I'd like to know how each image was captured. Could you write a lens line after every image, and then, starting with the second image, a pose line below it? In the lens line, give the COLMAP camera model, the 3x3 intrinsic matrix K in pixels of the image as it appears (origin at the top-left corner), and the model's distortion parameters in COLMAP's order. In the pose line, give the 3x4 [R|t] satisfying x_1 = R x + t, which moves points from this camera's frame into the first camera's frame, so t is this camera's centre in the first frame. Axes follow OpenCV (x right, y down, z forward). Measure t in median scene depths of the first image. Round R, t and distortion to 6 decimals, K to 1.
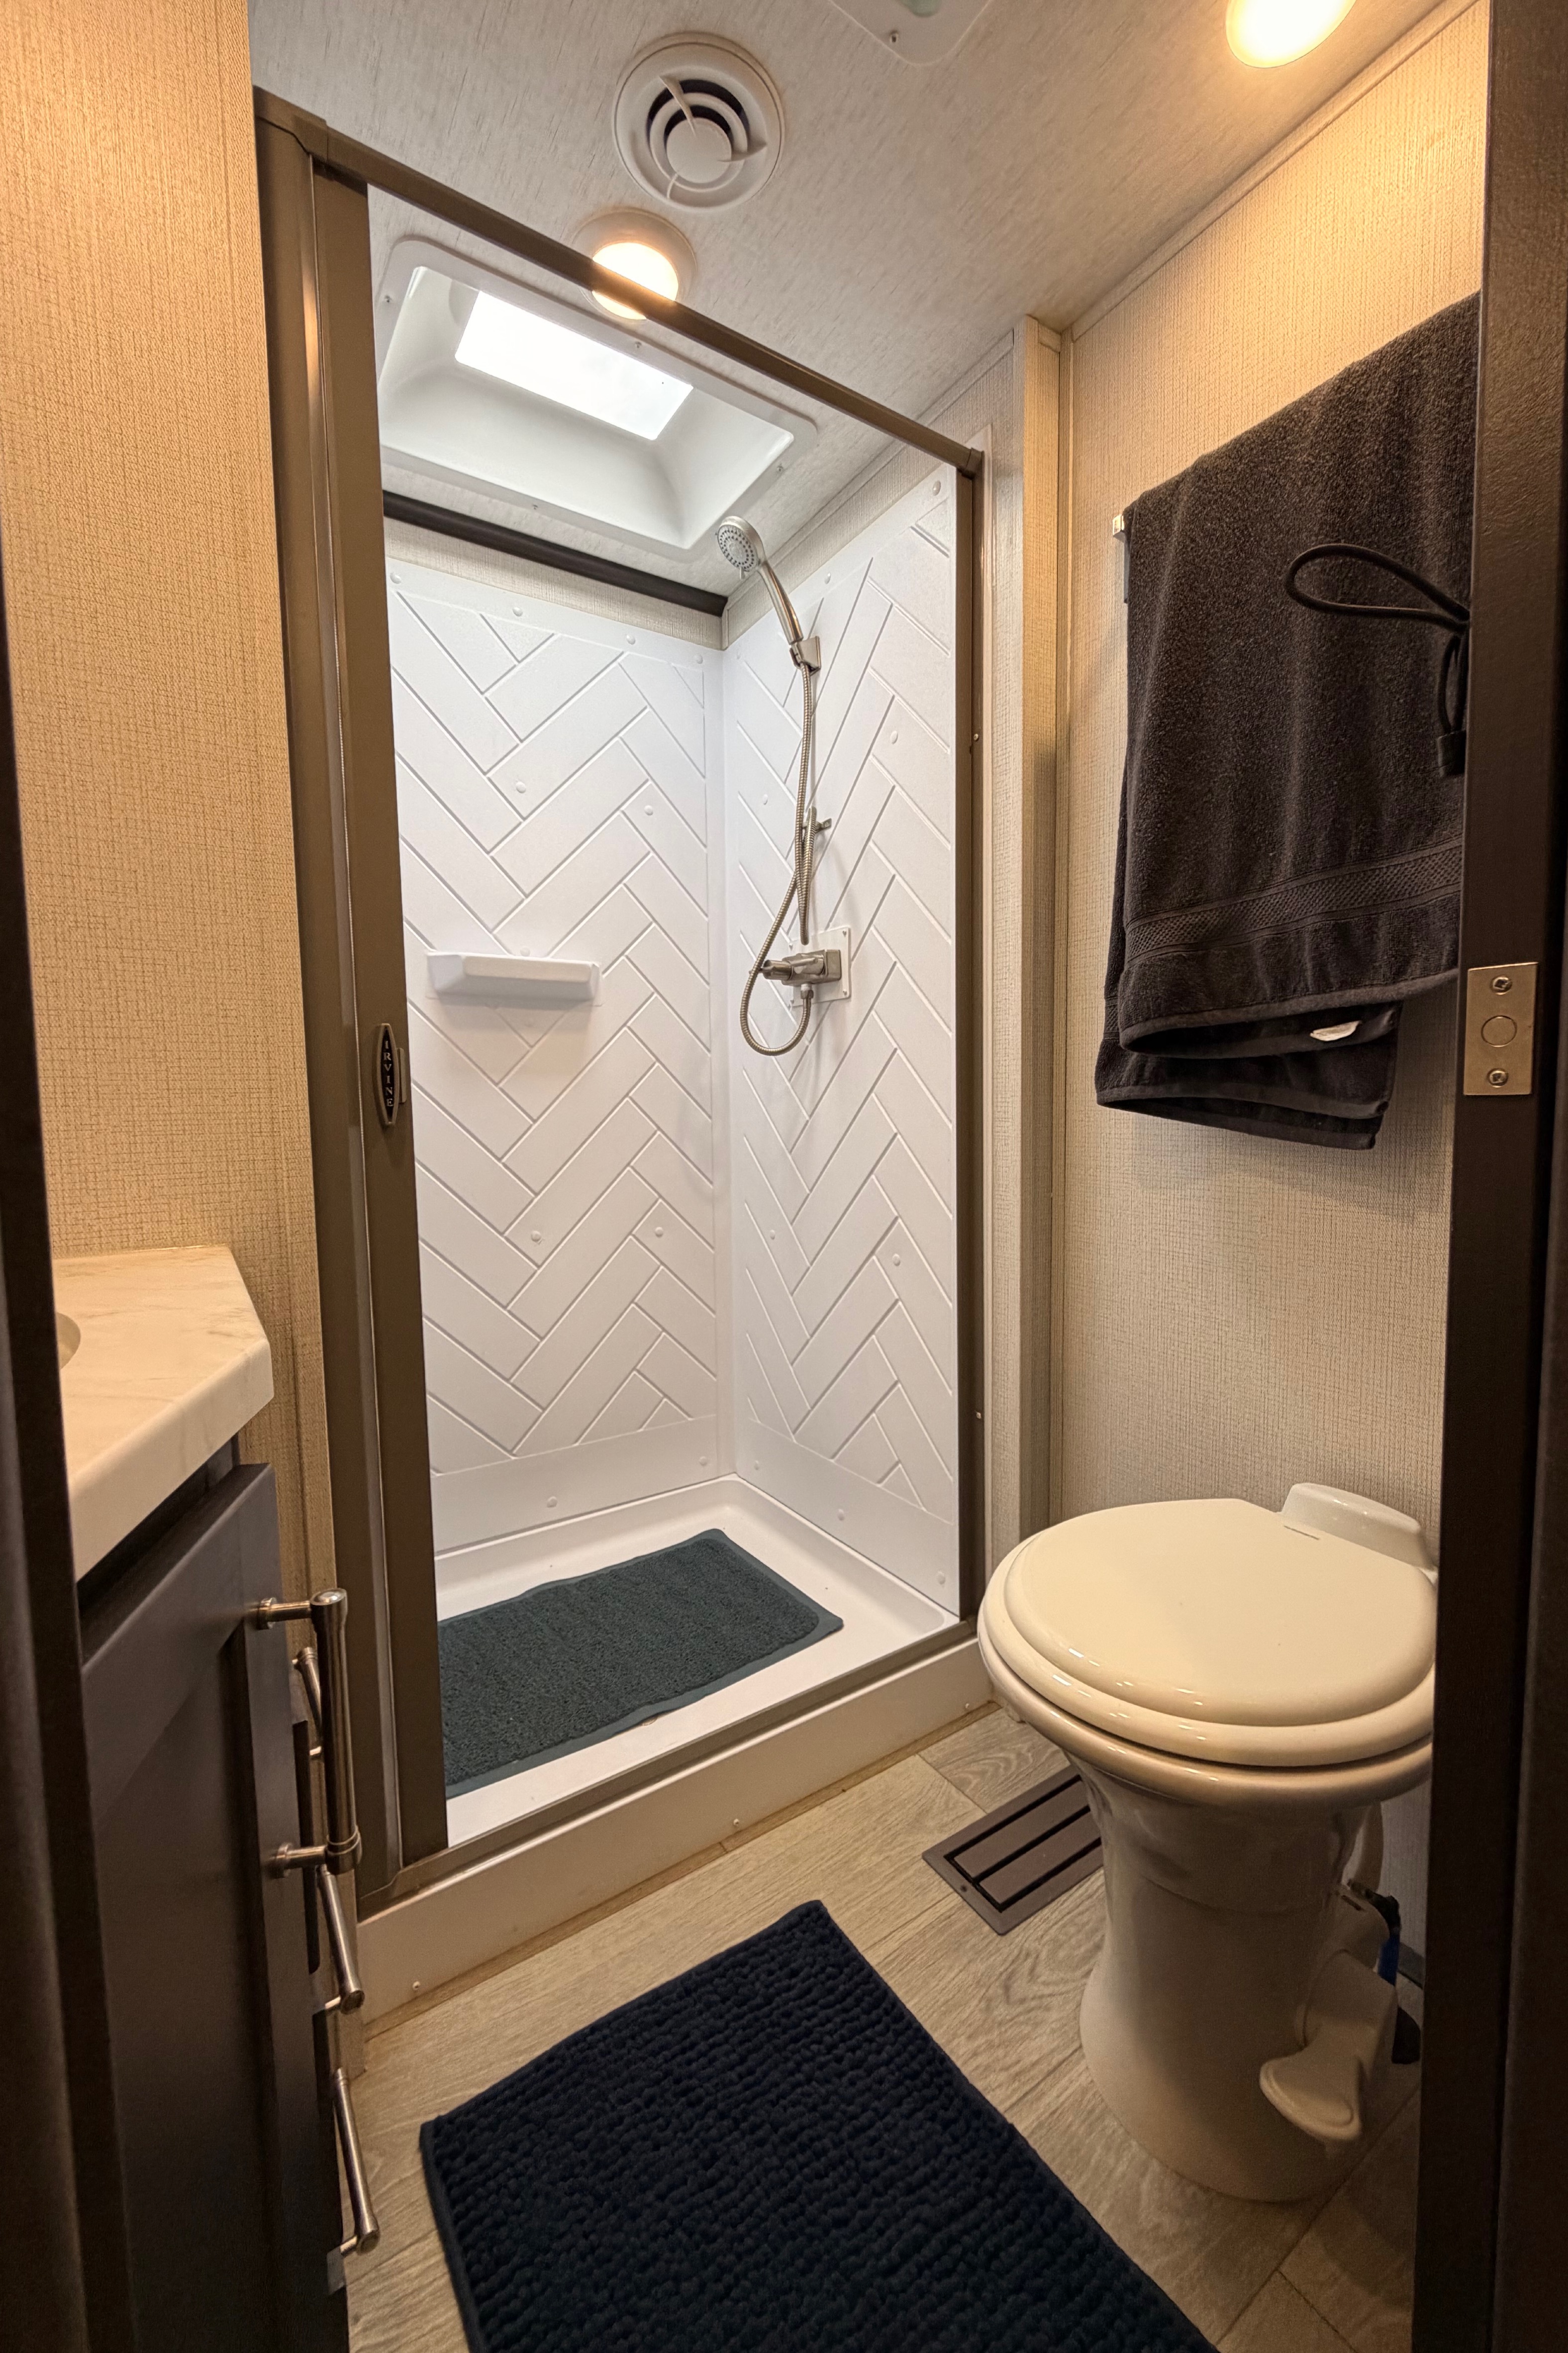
lens RADIAL K [[932.8, 0, 783.4], [0, 932.8, 1175.1], [0, 0, 1]] dist [-0.001260, -0.000018]
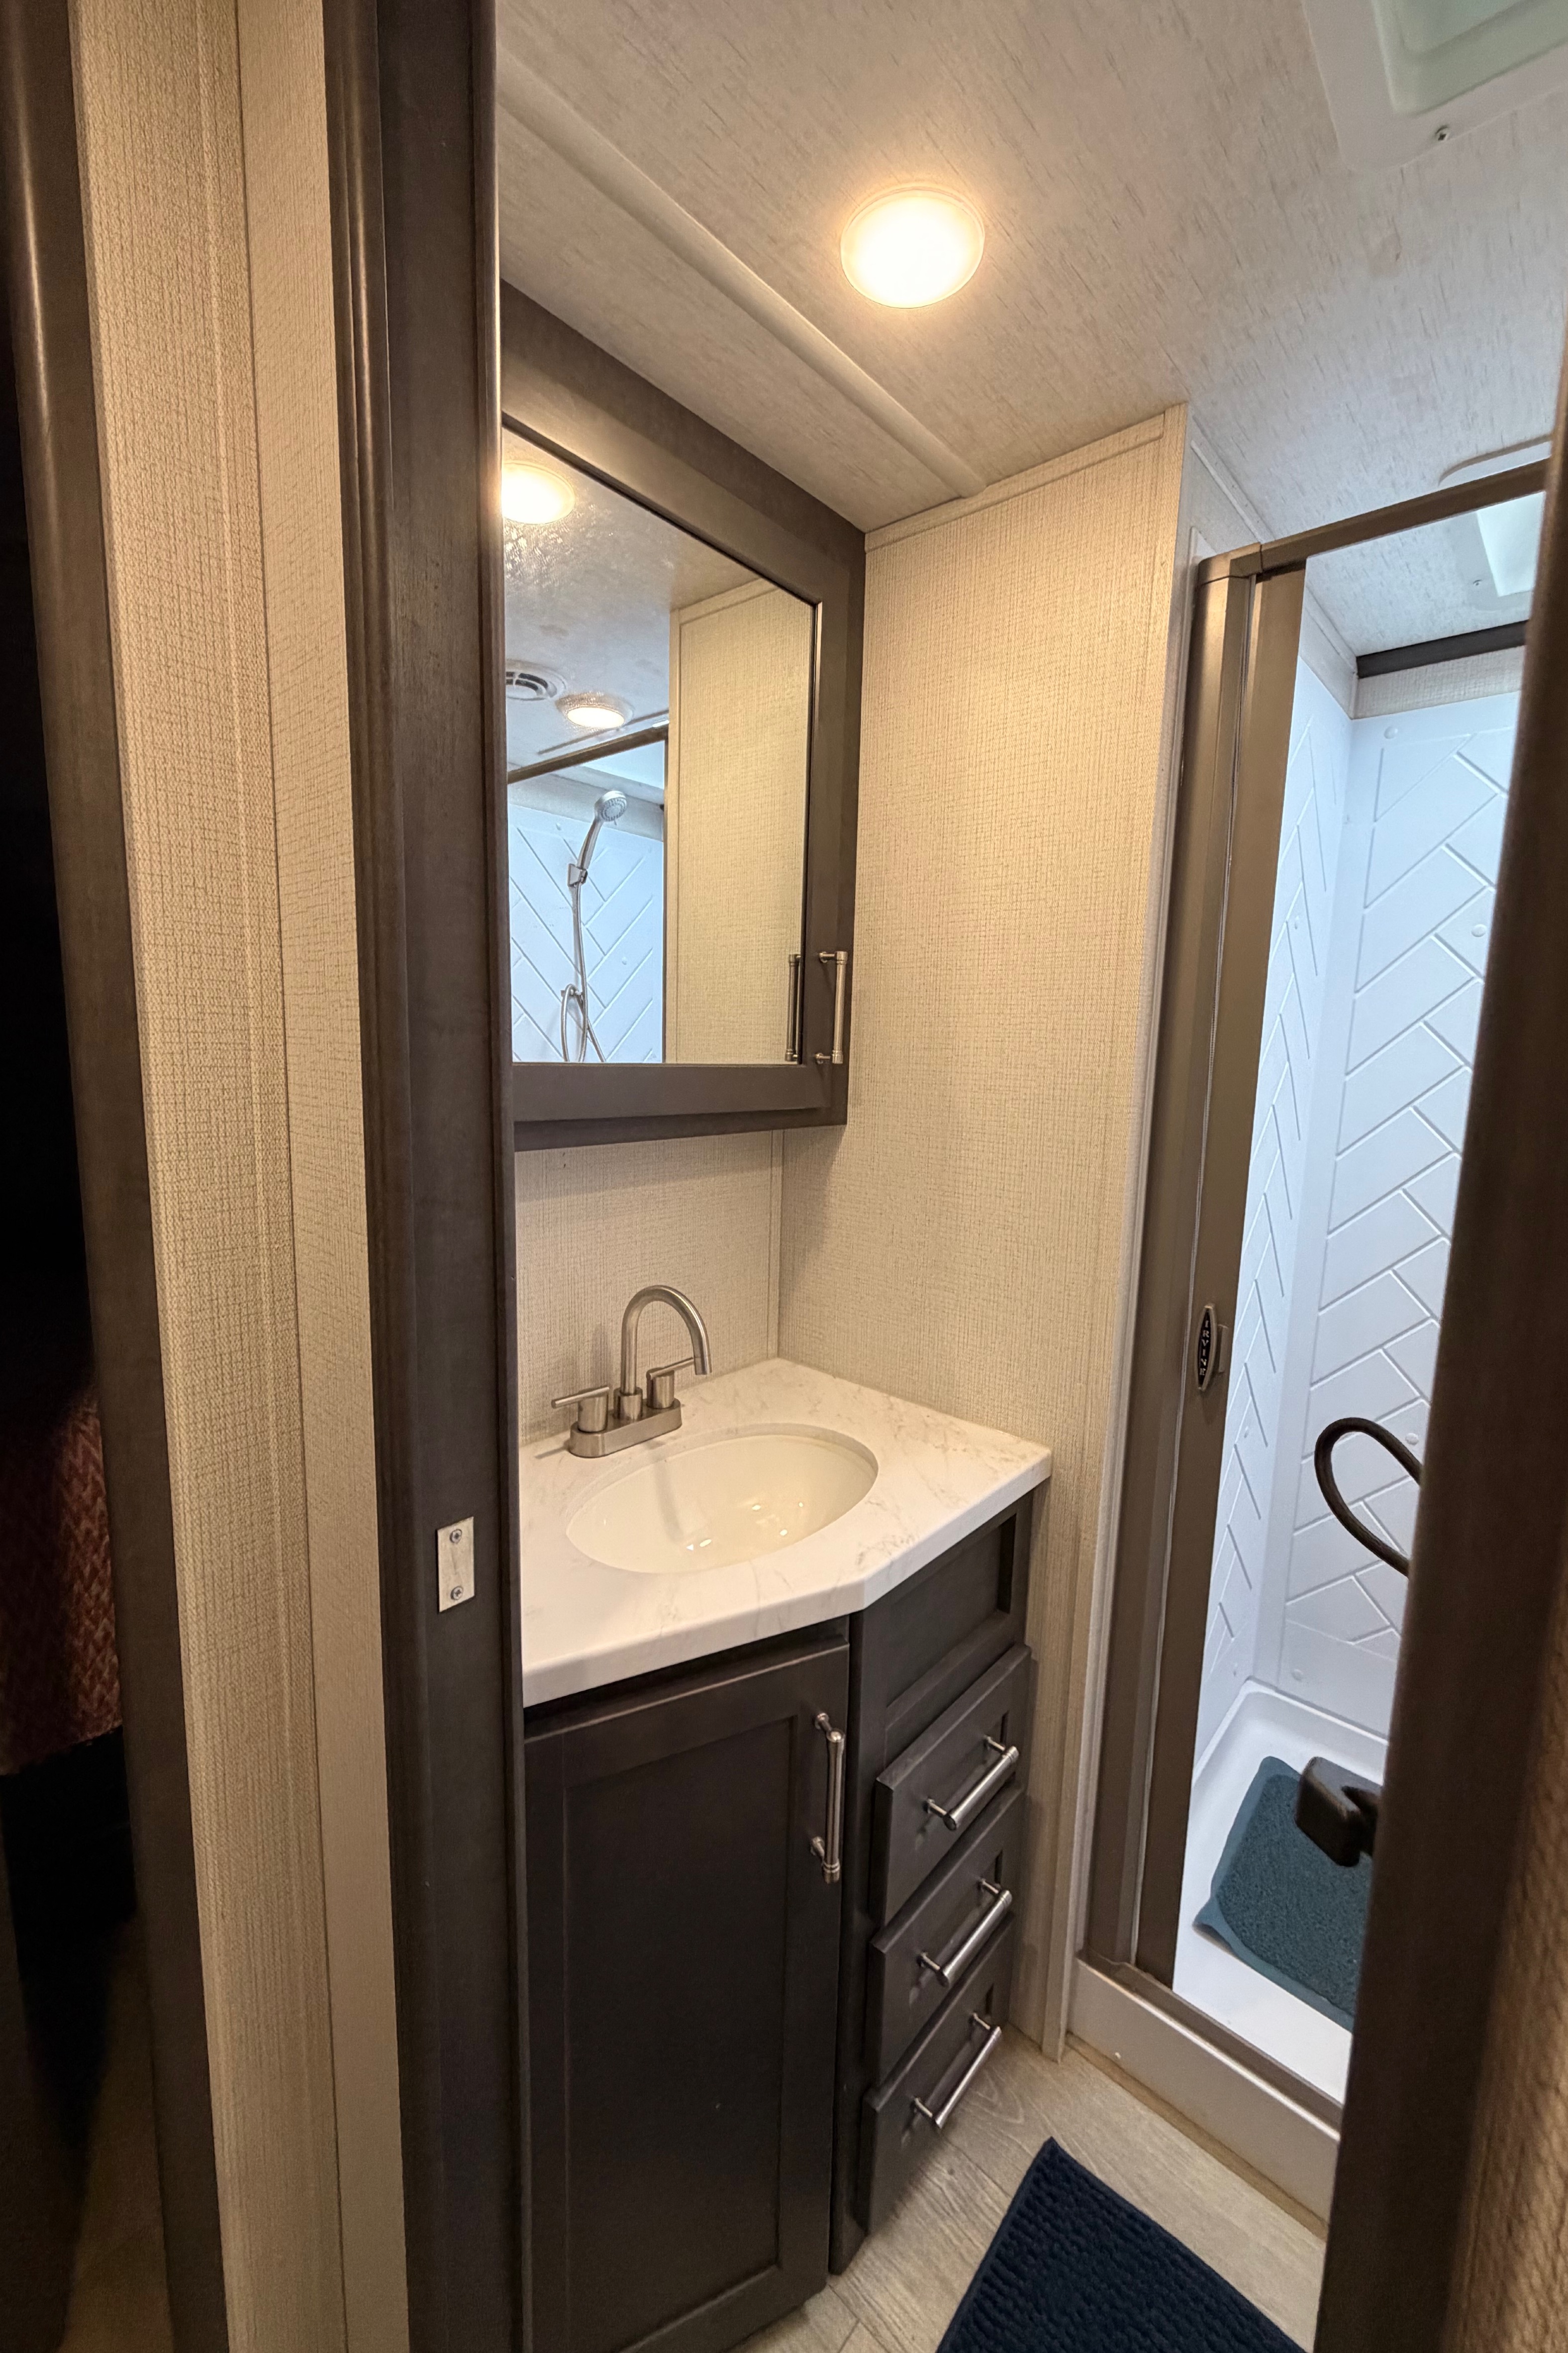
lens RADIAL K [[932.8, 0, 784.7], [0, 932.8, 1174.1], [0, 0, 1]] dist [-0.001260, -0.000018]
pose [[0.256982, 0.154905, -0.953921, 0.516969], [-0.108508, 0.985454, 0.130794, -0.417897], [0.960305, 0.069896, 0.270052, 0.170972]]
